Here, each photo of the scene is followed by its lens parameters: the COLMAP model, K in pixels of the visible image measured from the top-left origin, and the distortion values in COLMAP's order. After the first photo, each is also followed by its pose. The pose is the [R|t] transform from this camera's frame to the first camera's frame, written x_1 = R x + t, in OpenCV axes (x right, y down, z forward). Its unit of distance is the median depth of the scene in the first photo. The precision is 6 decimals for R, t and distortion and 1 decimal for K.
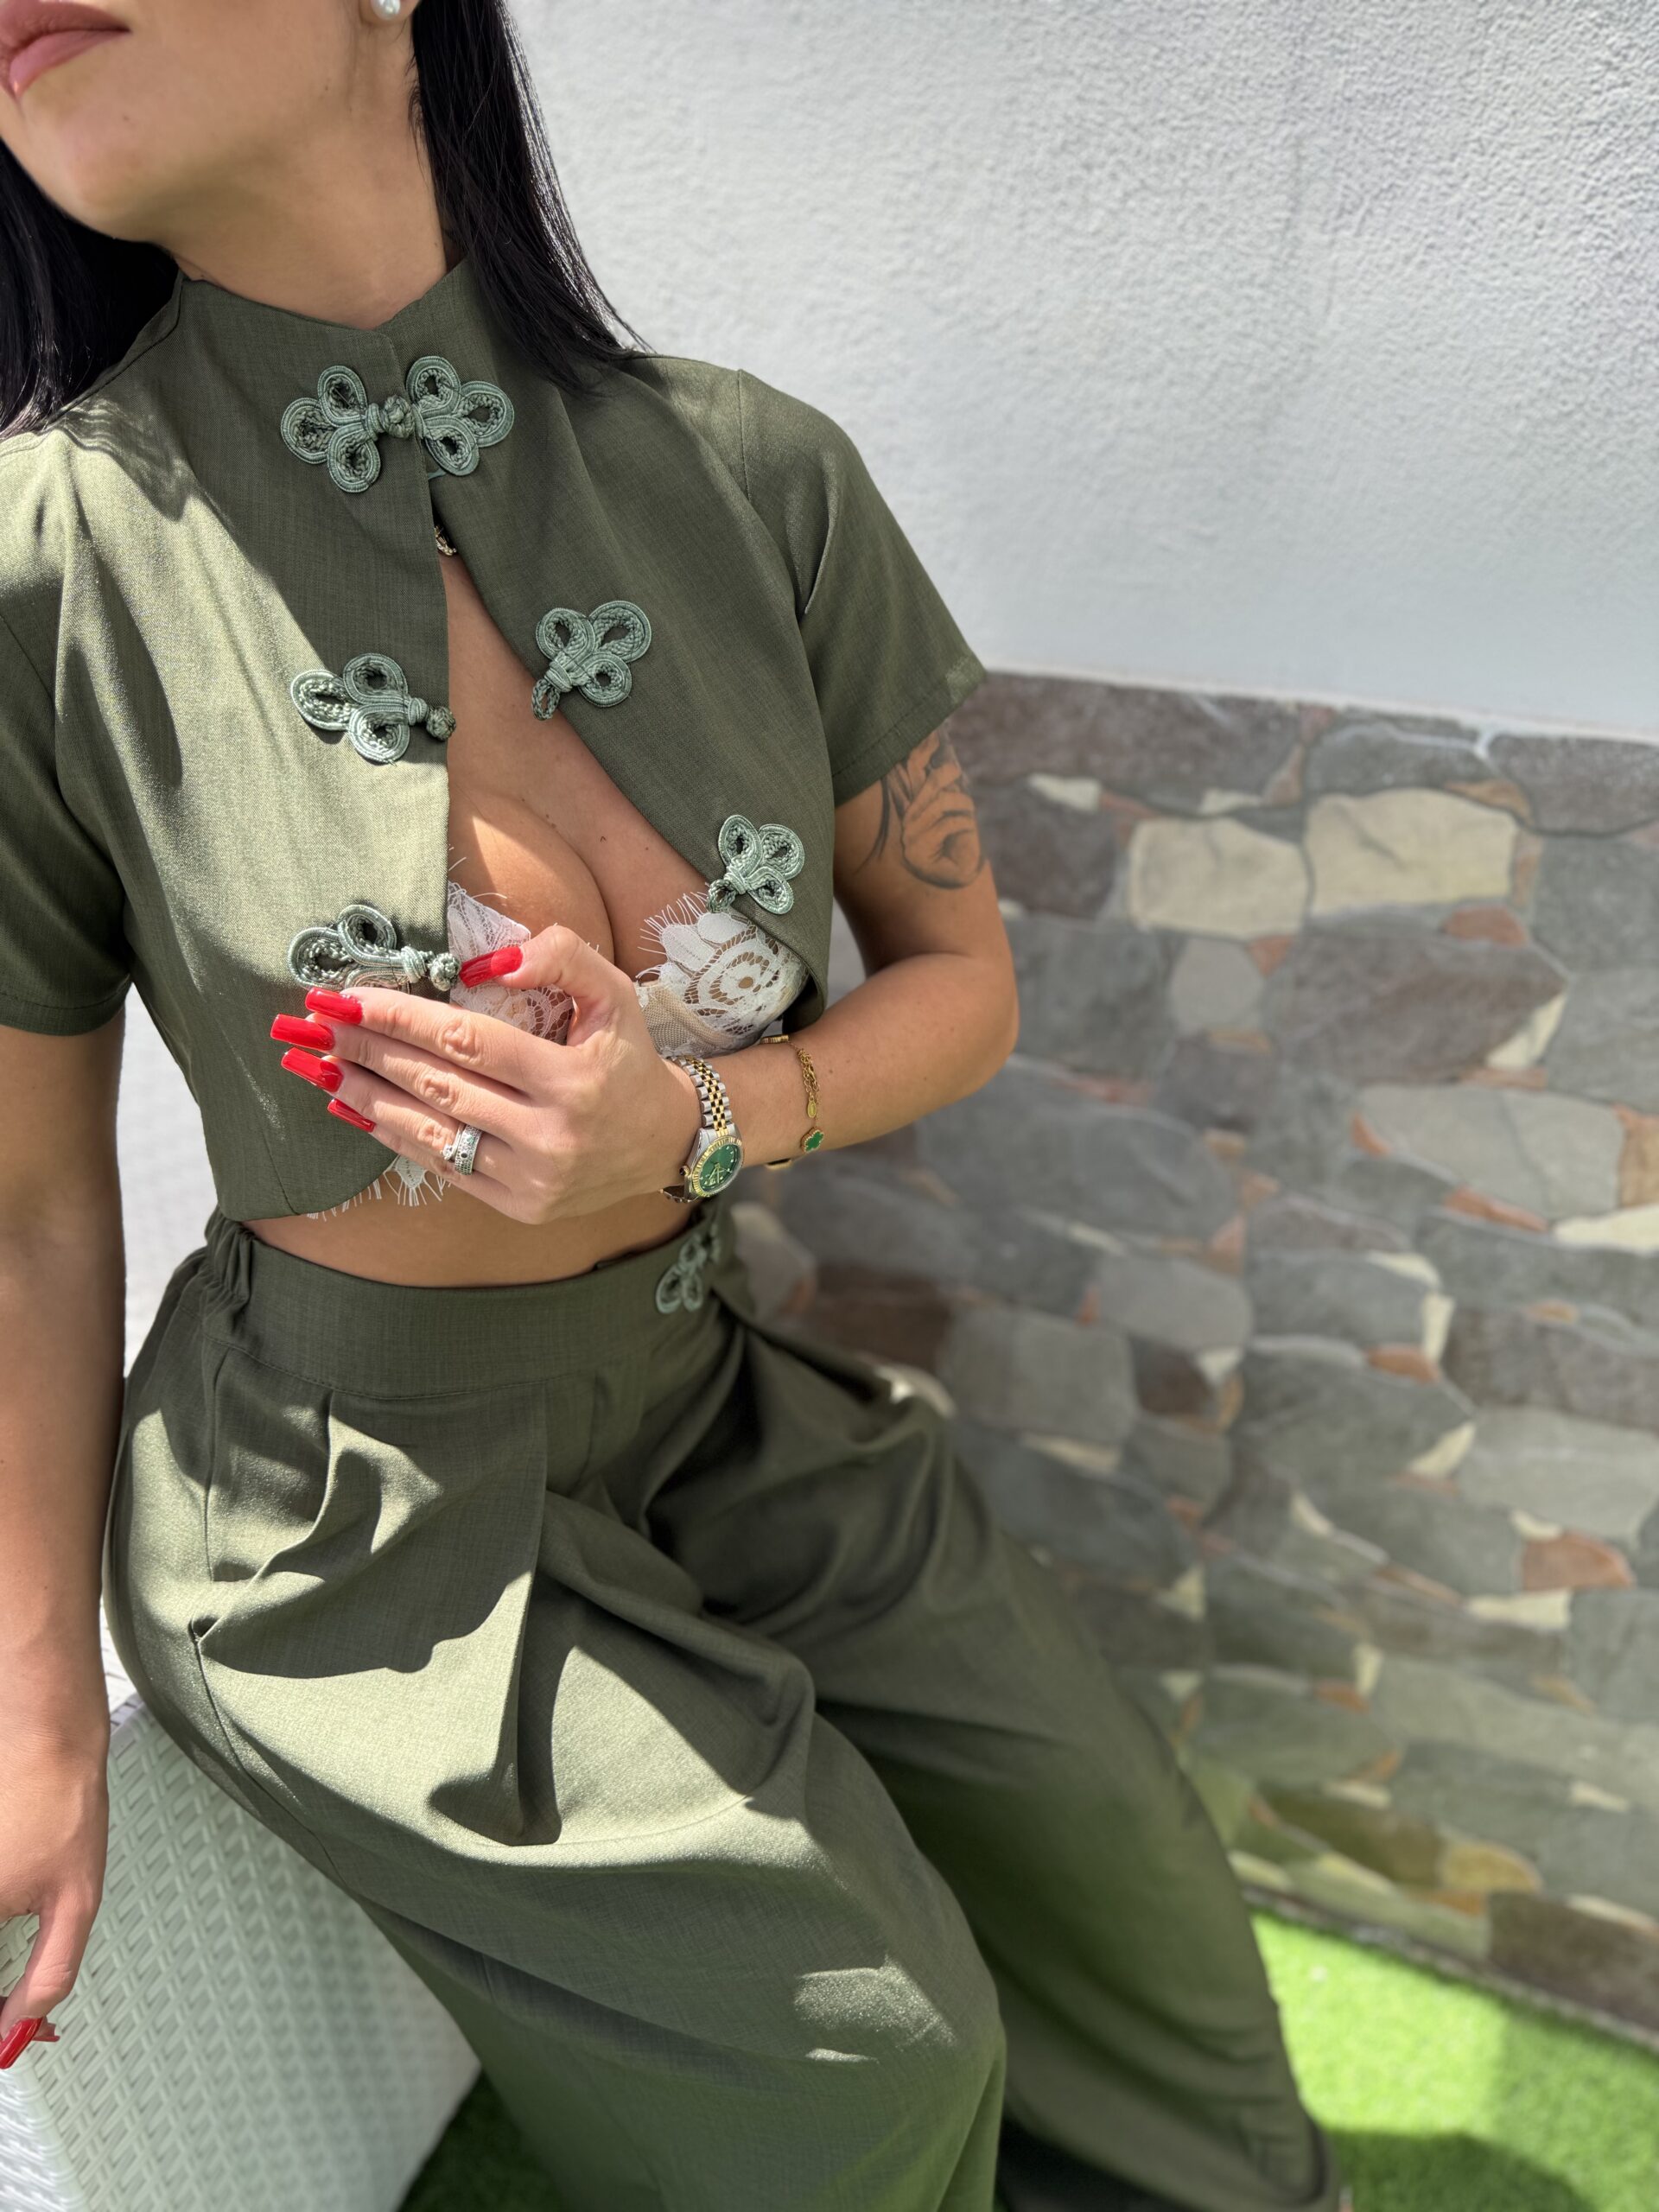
lens RADIAL K [[1542.6, 0, 839.8], [0, 1542.6, 1103.6], [0, 0, 1]] dist [-0.008031, -0.015885]
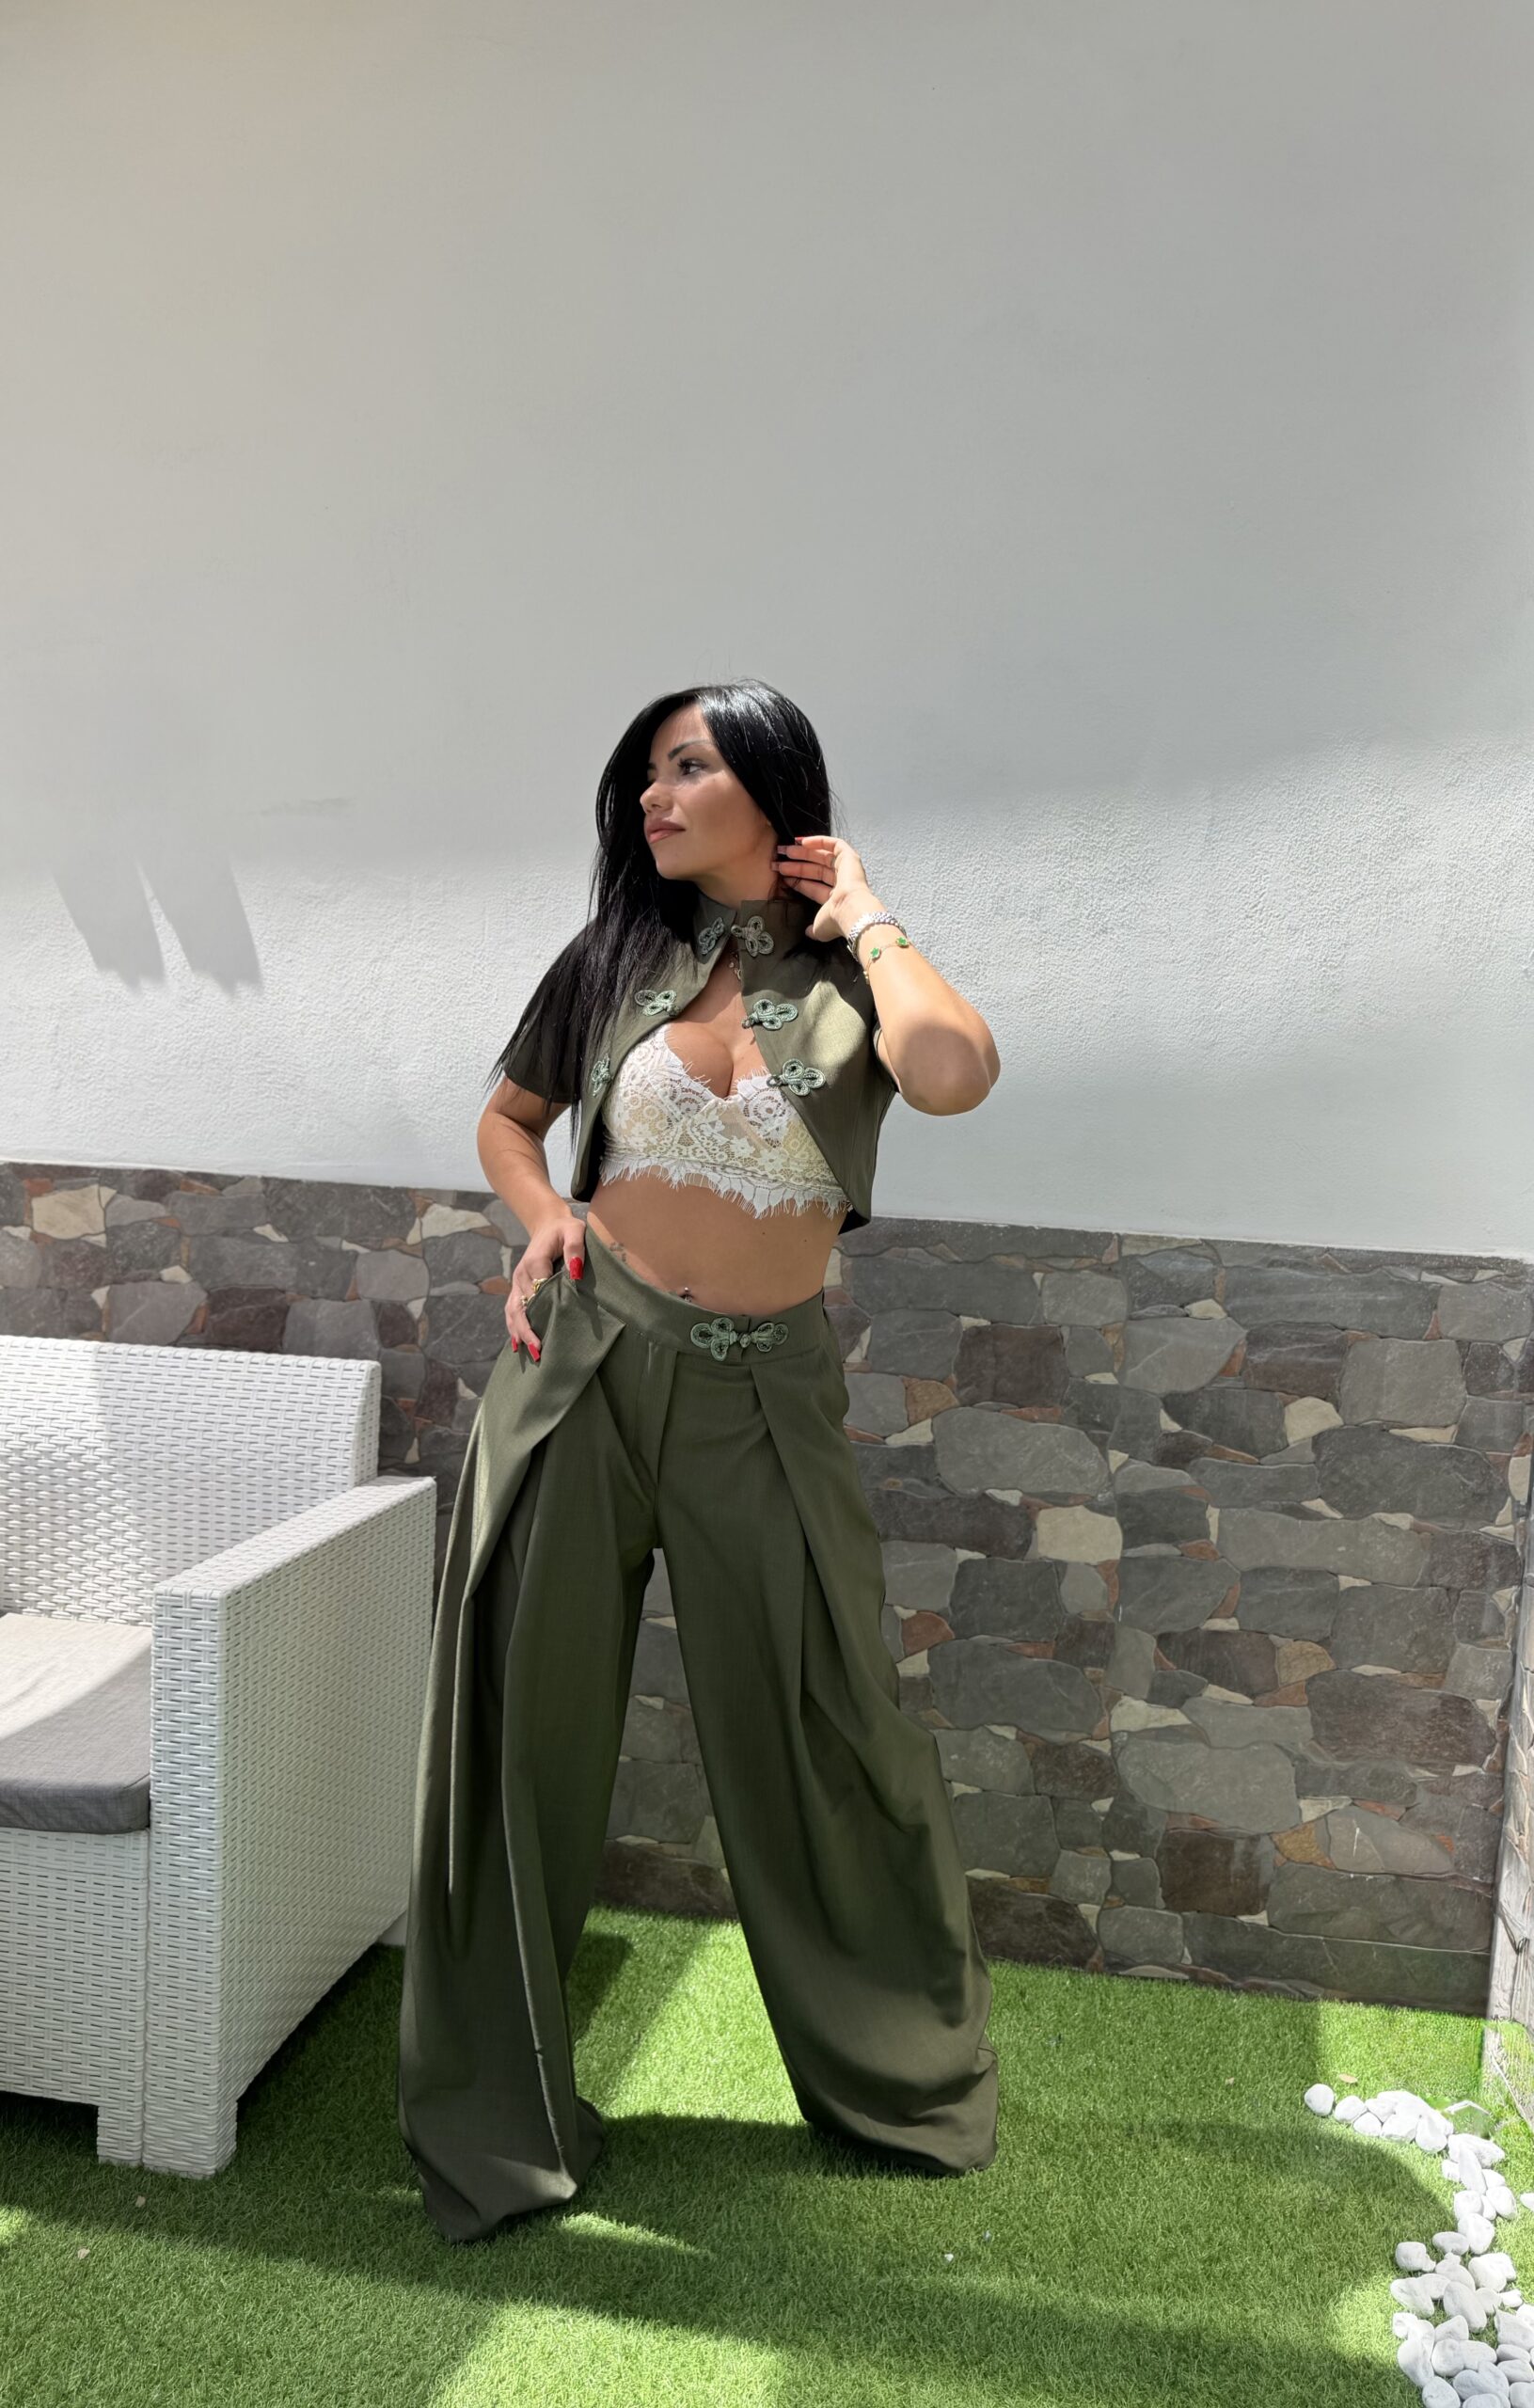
lens RADIAL K [[1721.9, 0, 735.3], [0, 1721.9, 1150.4], [0, 0, 1]] dist [0.000743, -0.041371]
pose [[0.984385, 0.021387, 0.174724, -0.178946], [0.055164, 0.905110, -0.421584, 0.714051], [-0.167161, 0.424639, 0.889797, -1.292110]]
